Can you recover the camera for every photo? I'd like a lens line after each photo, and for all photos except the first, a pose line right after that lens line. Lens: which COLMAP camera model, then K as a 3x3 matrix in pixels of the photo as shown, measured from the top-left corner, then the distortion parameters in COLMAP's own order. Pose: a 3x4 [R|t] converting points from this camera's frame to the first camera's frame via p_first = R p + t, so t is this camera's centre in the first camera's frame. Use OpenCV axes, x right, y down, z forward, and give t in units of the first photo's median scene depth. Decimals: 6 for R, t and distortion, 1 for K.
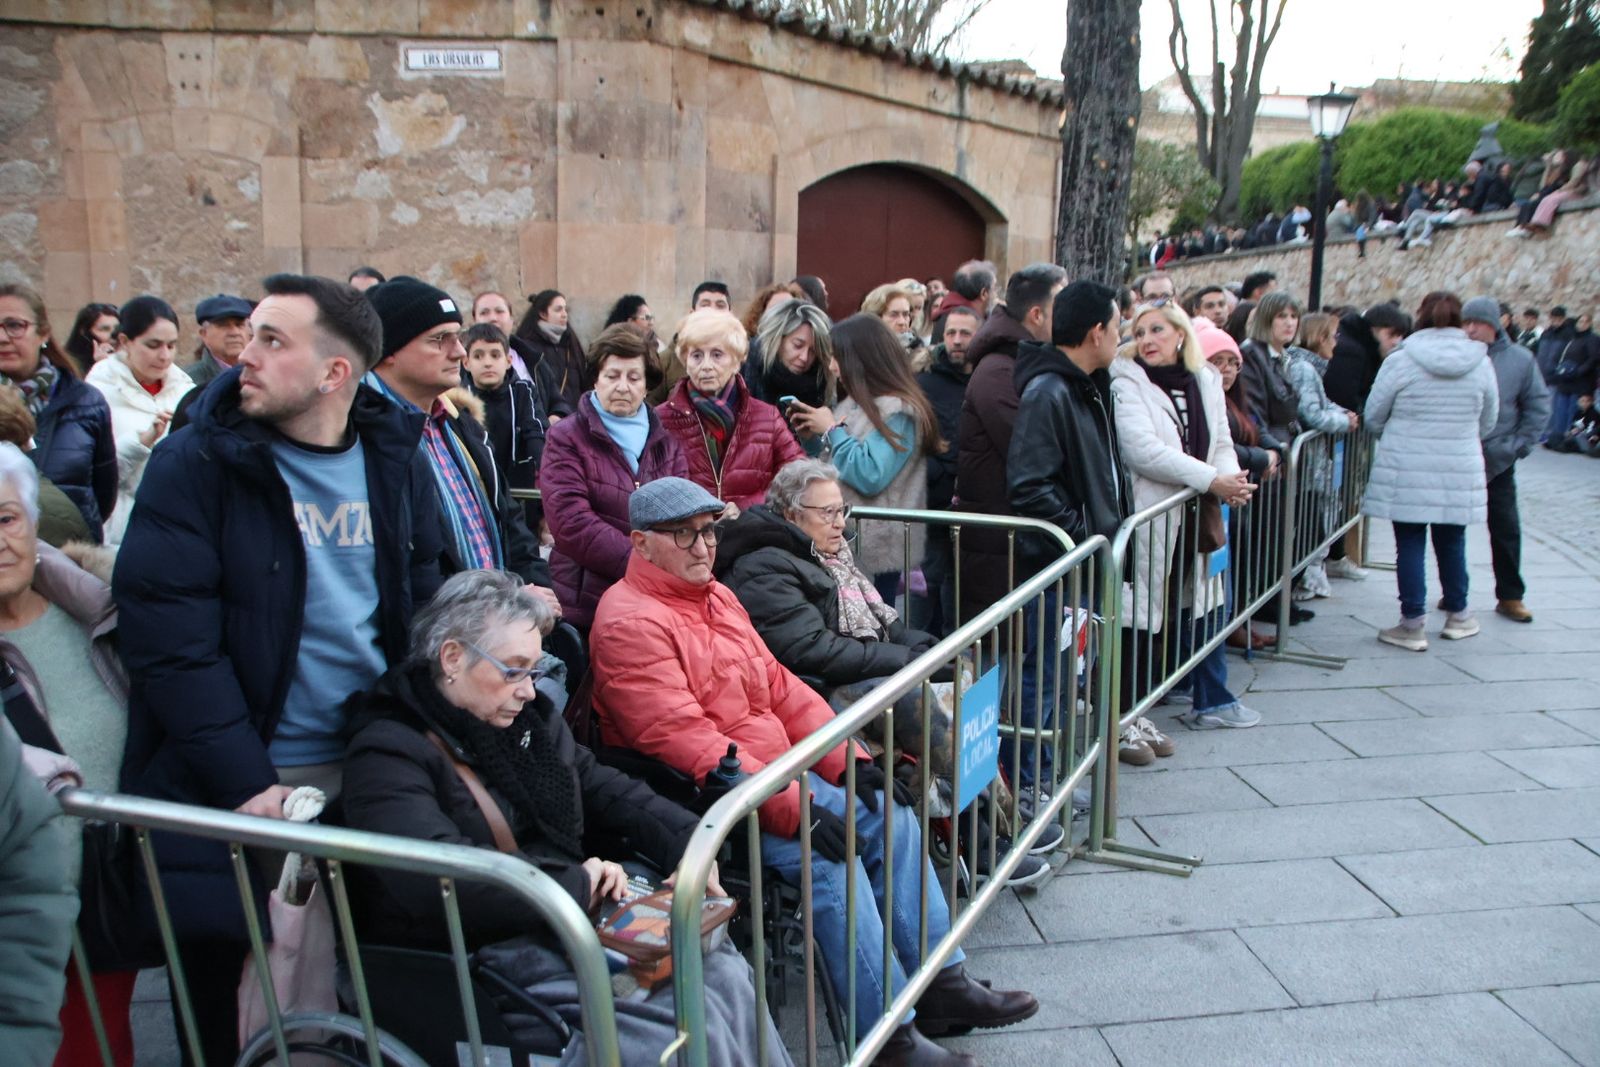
lens RADIAL K [[1375.8, 0, 720.3], [0, 1375.8, 427.6], [0, 0, 1]] dist [-0.137633, 0.184271]
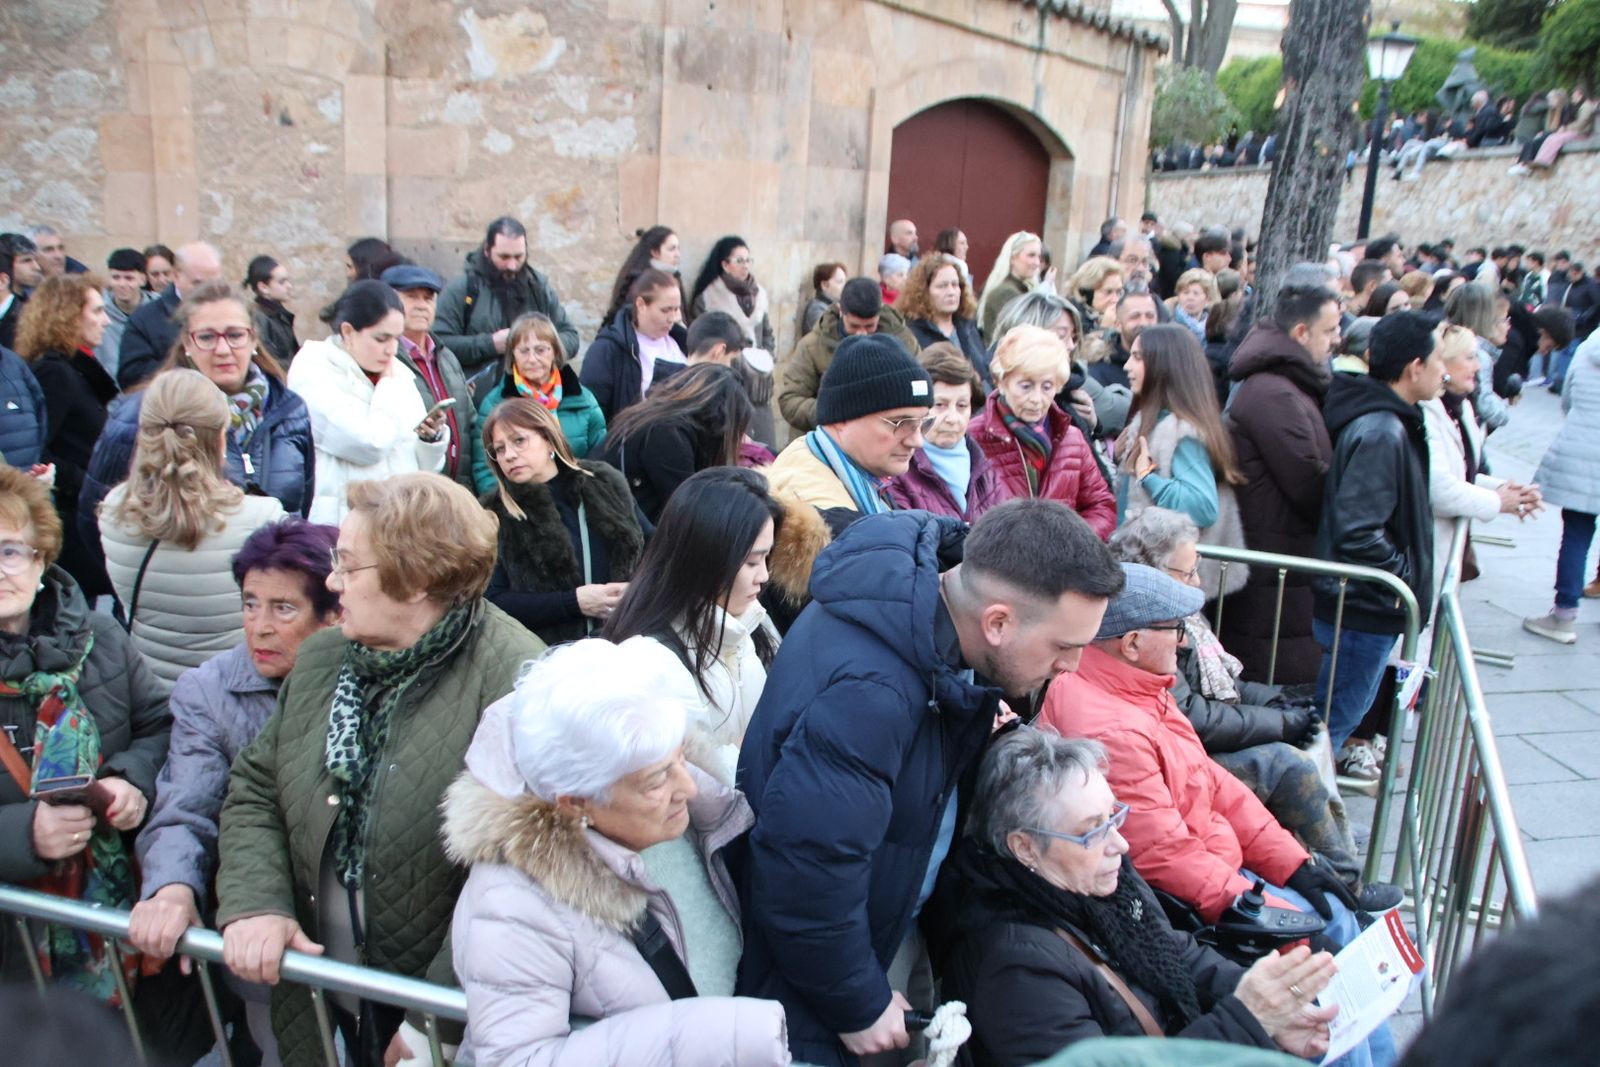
lens RADIAL K [[1375.8, 0, 720.3], [0, 1375.8, 427.6], [0, 0, 1]] dist [-0.137633, 0.184271]
pose [[0.997543, 0.023239, 0.066093, -0.136999], [-0.028856, 0.995933, 0.085353, -0.046156], [-0.063840, -0.087051, 0.994156, 0.044852]]
